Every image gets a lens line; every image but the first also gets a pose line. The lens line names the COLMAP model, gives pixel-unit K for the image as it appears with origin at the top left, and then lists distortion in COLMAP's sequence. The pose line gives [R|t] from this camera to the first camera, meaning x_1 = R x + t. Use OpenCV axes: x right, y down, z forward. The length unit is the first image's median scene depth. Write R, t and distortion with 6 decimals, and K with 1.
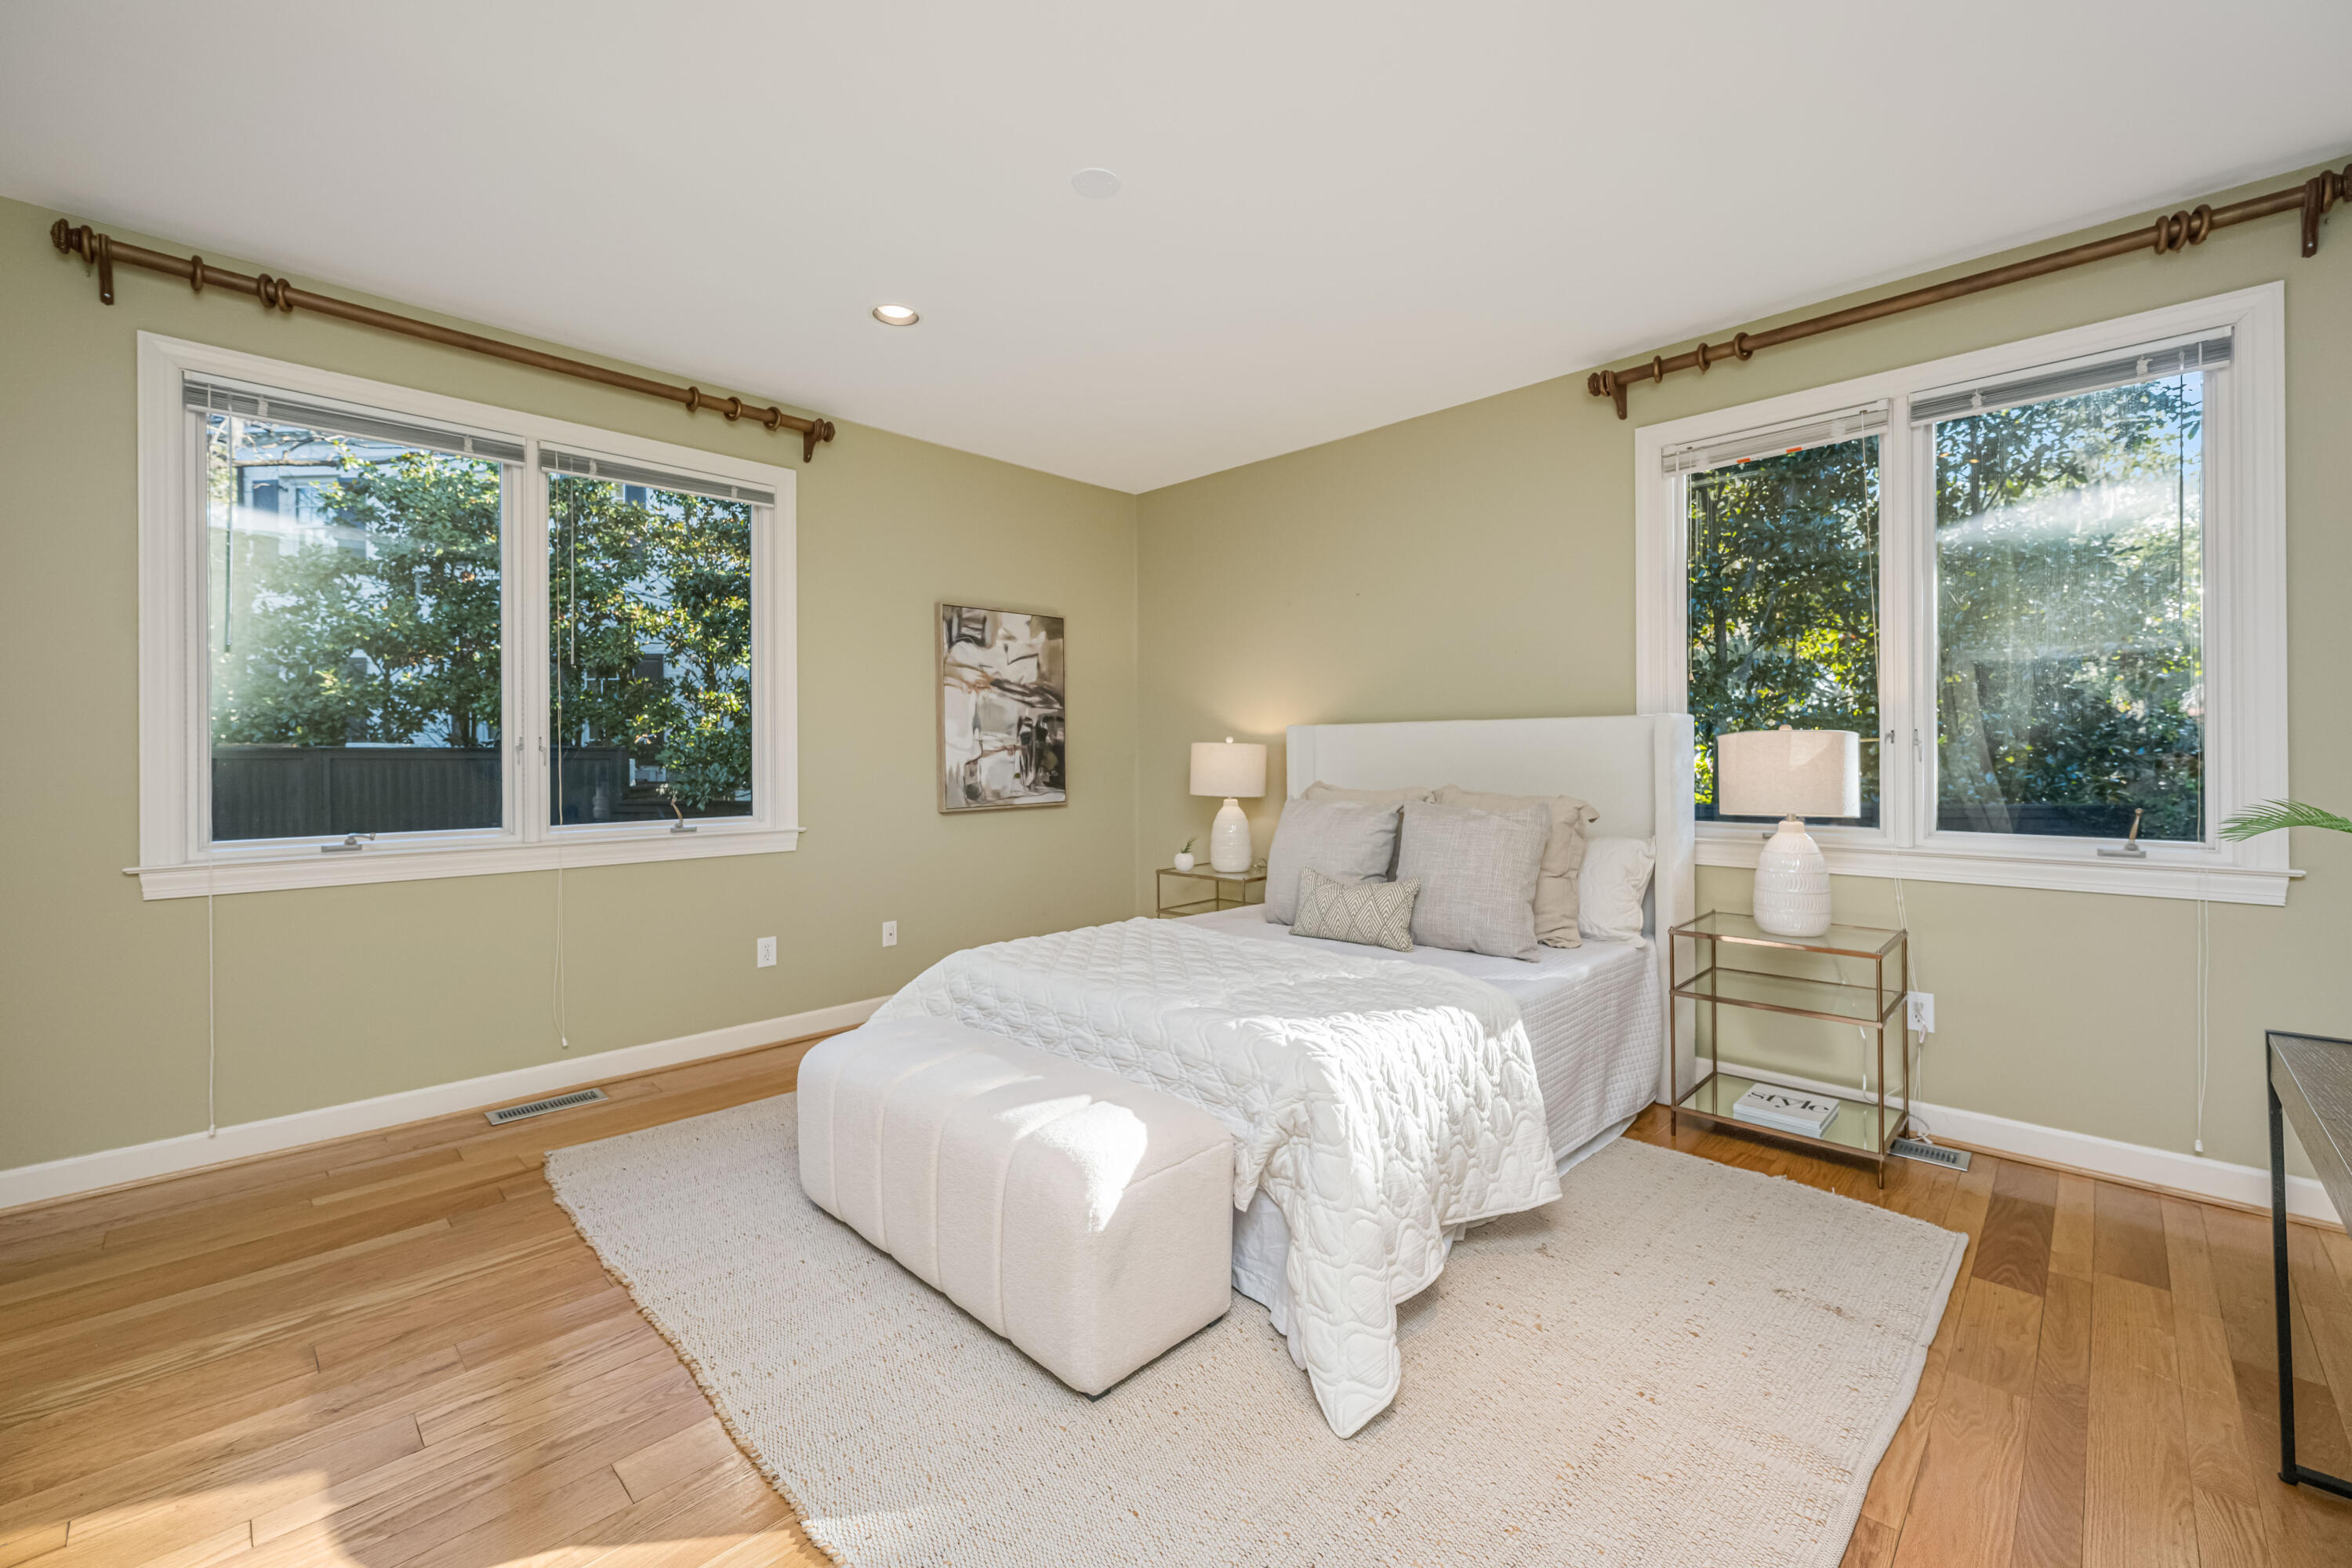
lens RADIAL K [[946.8, 0, 1178.4], [0, 946.8, 754.7], [0, 0, 1]] dist [0.000139, 0.000044]
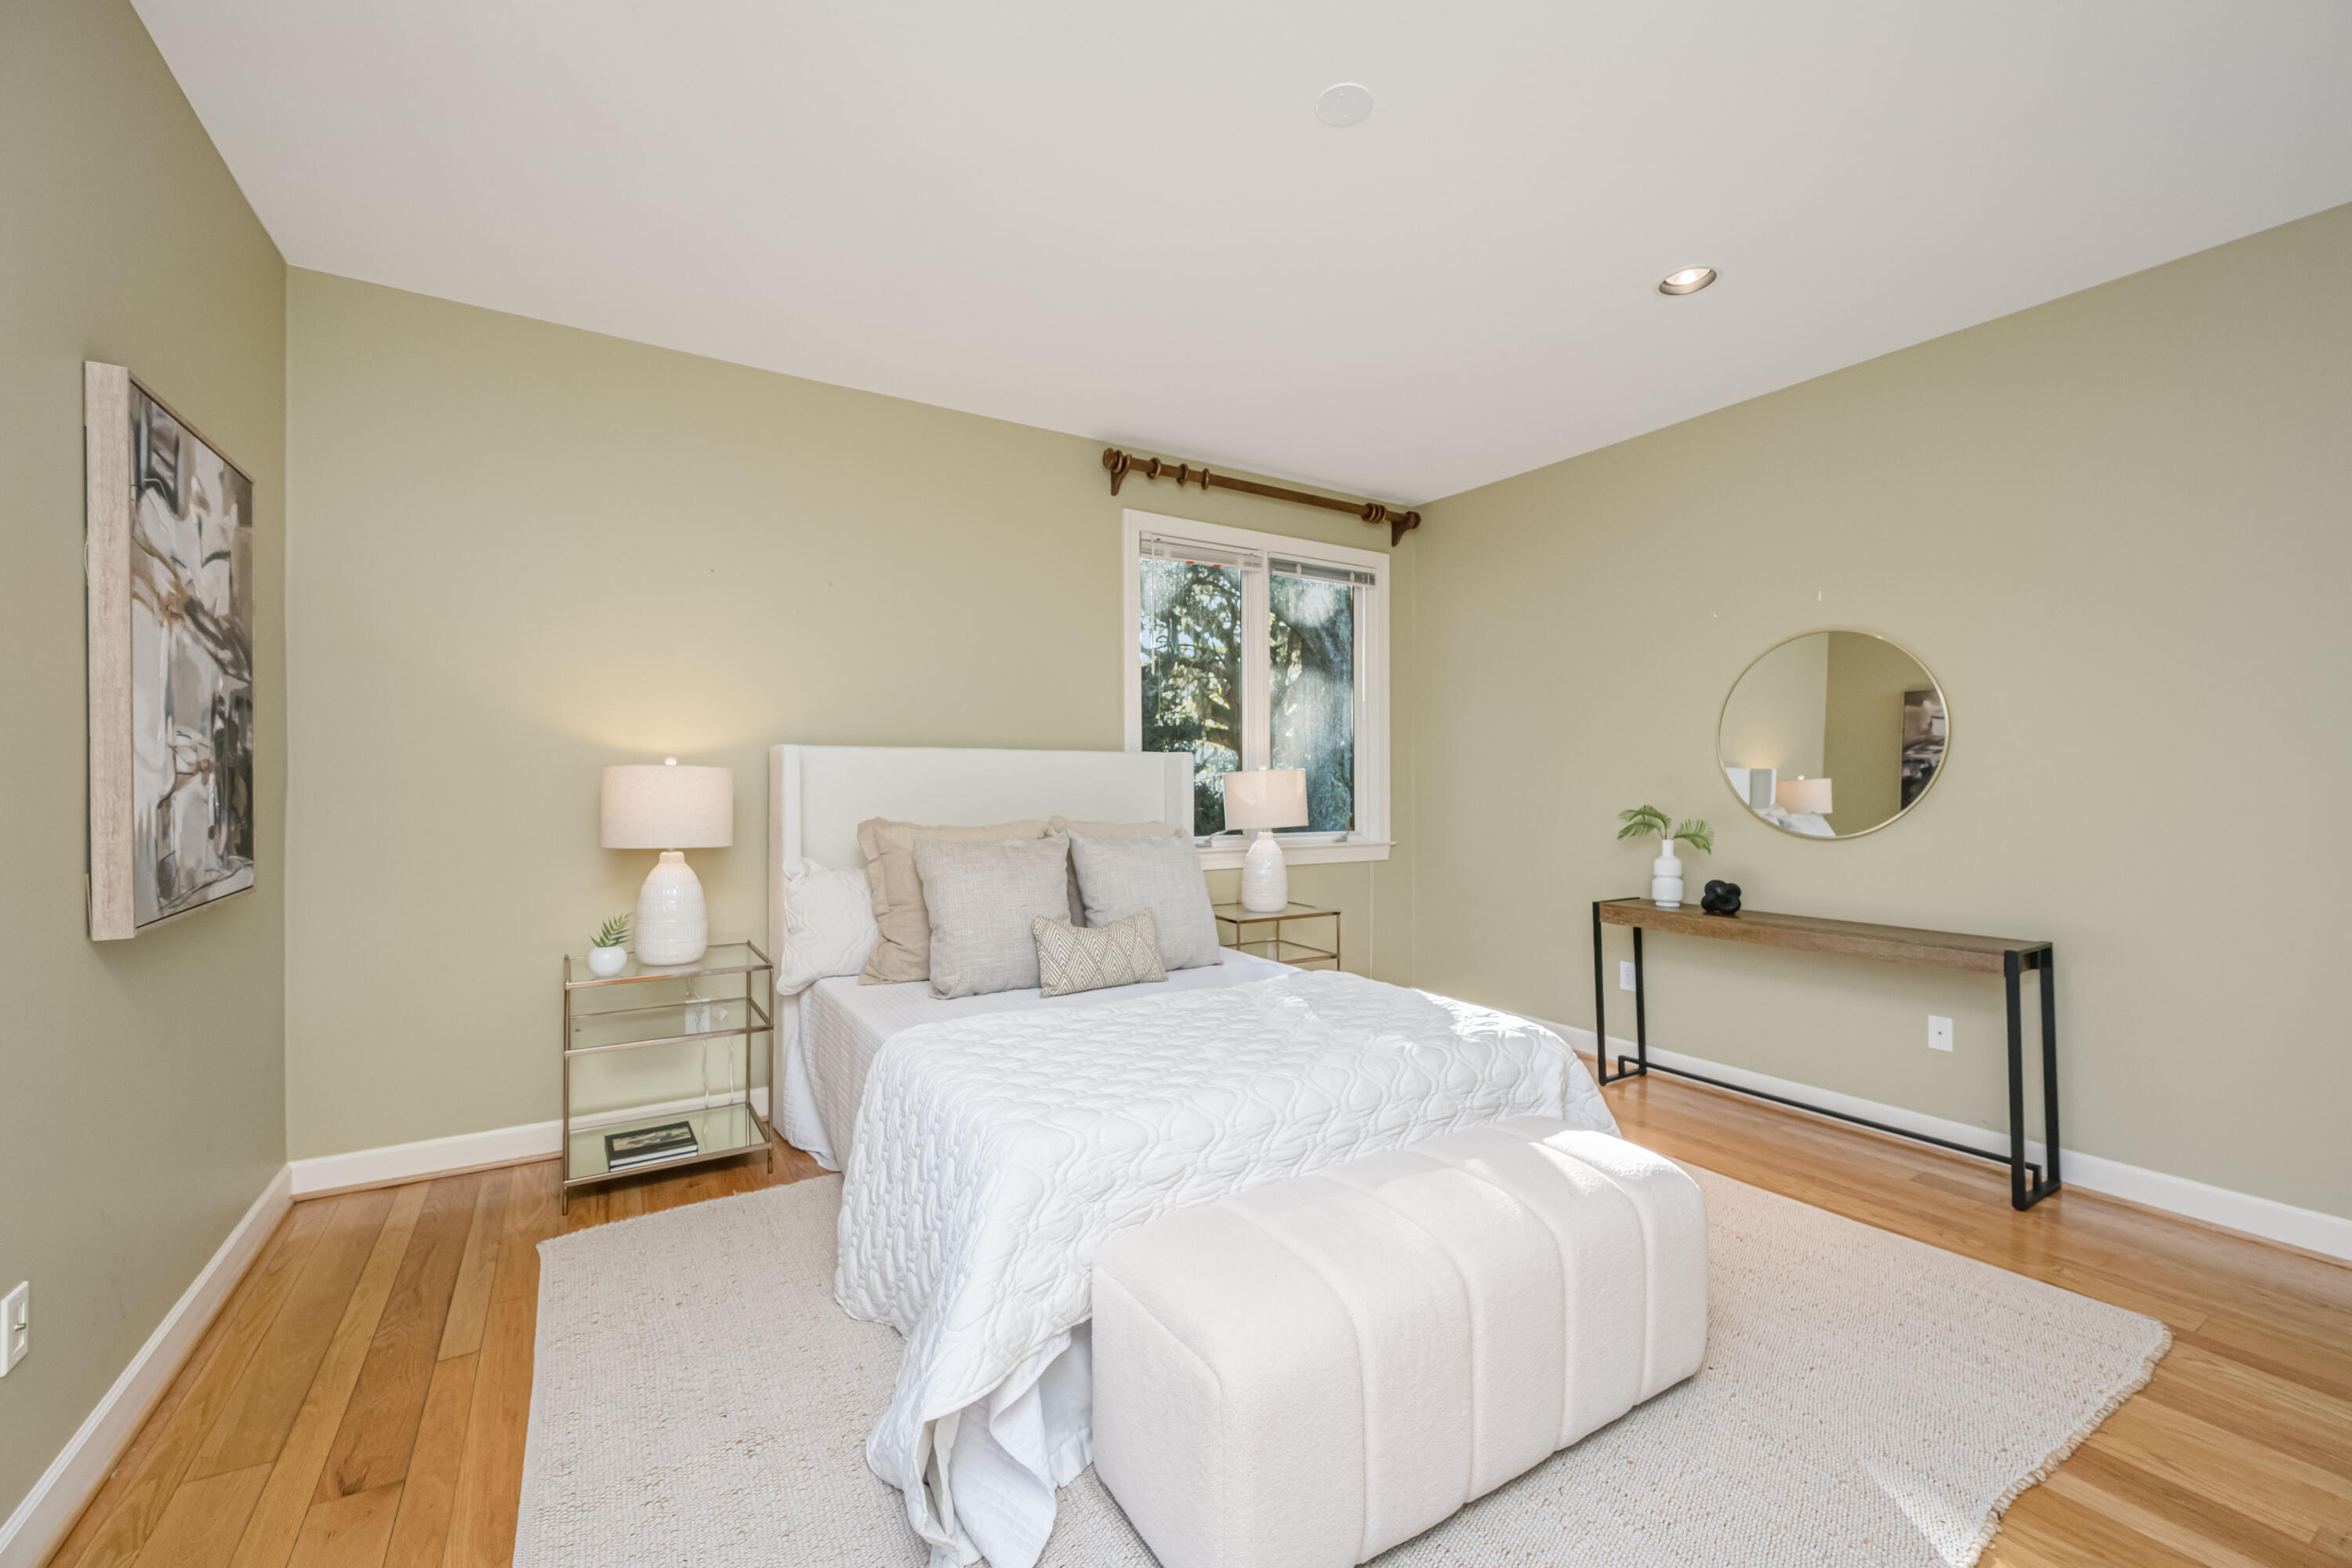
lens RADIAL K [[967.6, 0, 1180.6], [0, 967.6, 779.1], [0, 0, 1]] dist [-0.002468, 0.000155]
pose [[0.226906, 0.007601, 0.973887, -0.513397], [0.000159, 0.999969, -0.007842, 0.001588], [-0.973917, 0.001934, 0.226898, 0.505707]]
